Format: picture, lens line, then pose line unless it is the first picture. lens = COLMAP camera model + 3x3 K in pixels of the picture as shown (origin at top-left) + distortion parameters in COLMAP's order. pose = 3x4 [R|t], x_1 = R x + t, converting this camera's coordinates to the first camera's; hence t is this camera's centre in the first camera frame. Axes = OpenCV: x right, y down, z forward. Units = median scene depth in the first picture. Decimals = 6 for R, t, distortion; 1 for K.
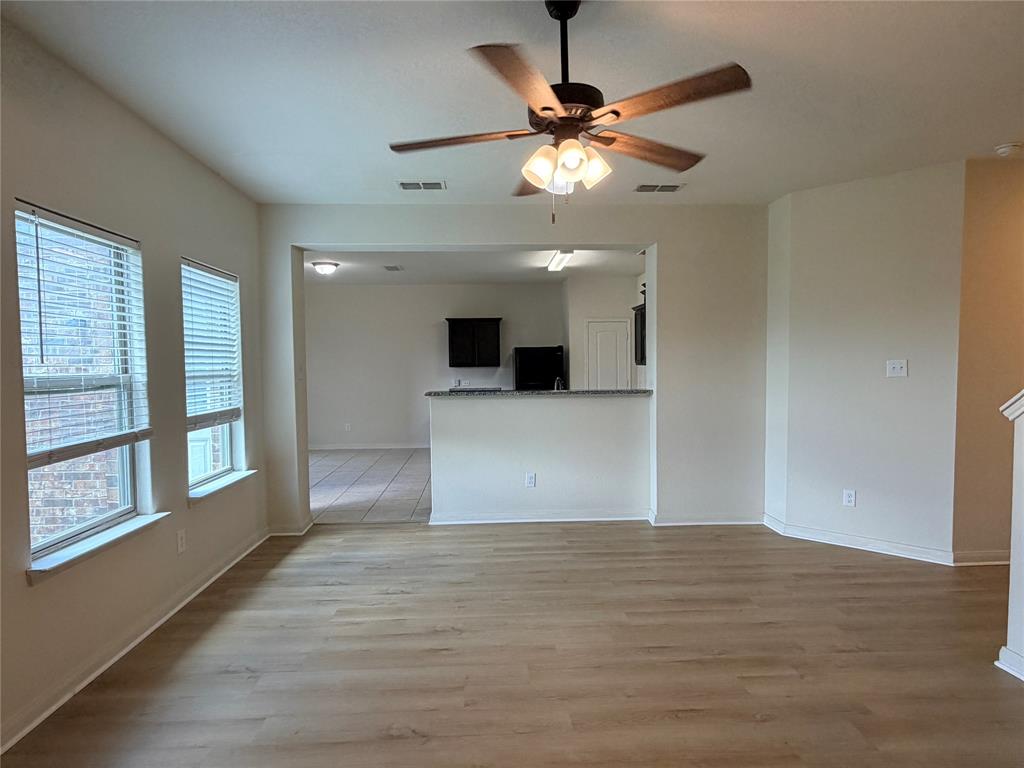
lens RADIAL K [[598.3, 0, 512.1], [0, 598.3, 382.9], [0, 0, 1]] dist [0.000326, -0.000883]
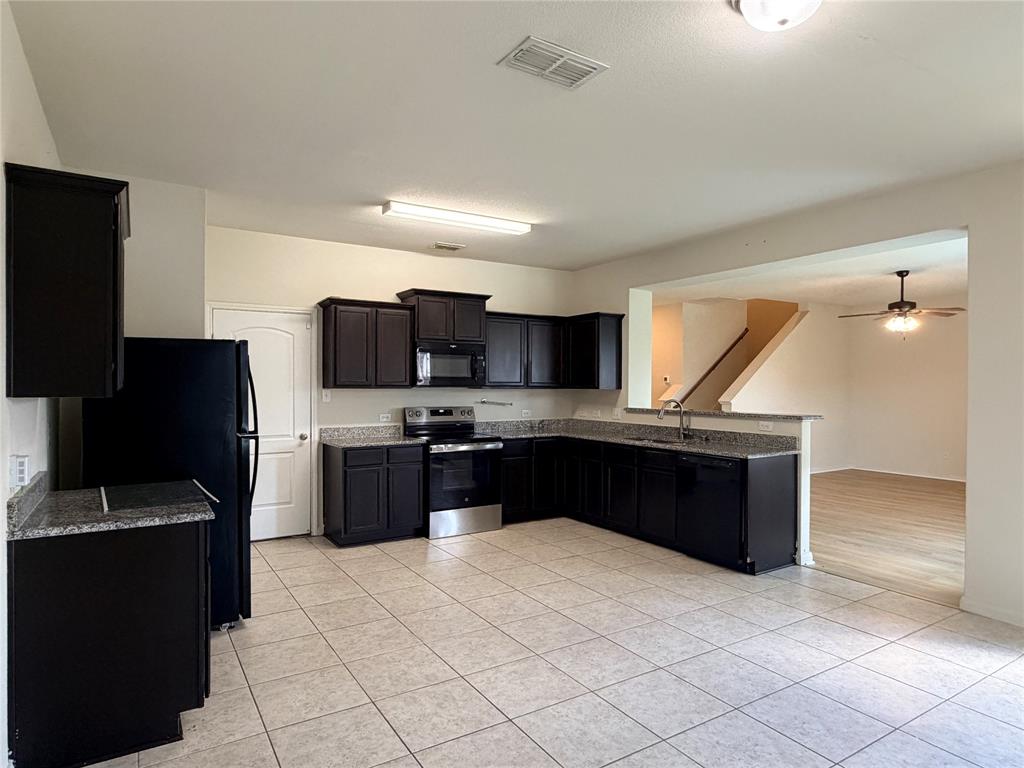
lens RADIAL K [[598.3, 0, 508.4], [0, 598.3, 387.6], [0, 0, 1]] dist [0.000326, -0.000883]
pose [[-0.478392, 0.008290, 0.878107, -0.834804], [0.033542, 0.999398, 0.008839, -0.059440], [-0.877506, 0.033682, -0.478382, 2.142869]]
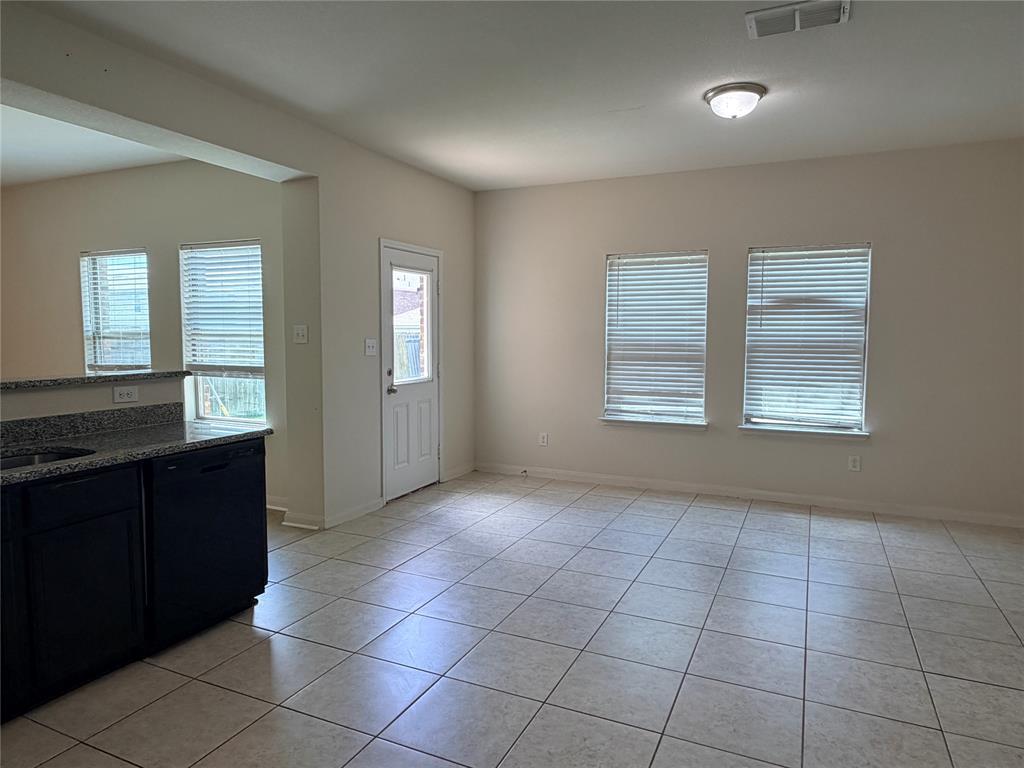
lens RADIAL K [[648.1, 0, 513.3], [0, 648.1, 387.5], [0, 0, 1]] dist [-0.000629, 0.001029]
pose [[-0.469461, 0.086400, -0.878716, 0.329640], [-0.027941, 0.993249, 0.112589, -0.062182], [0.882511, 0.077408, -0.463877, 1.906626]]
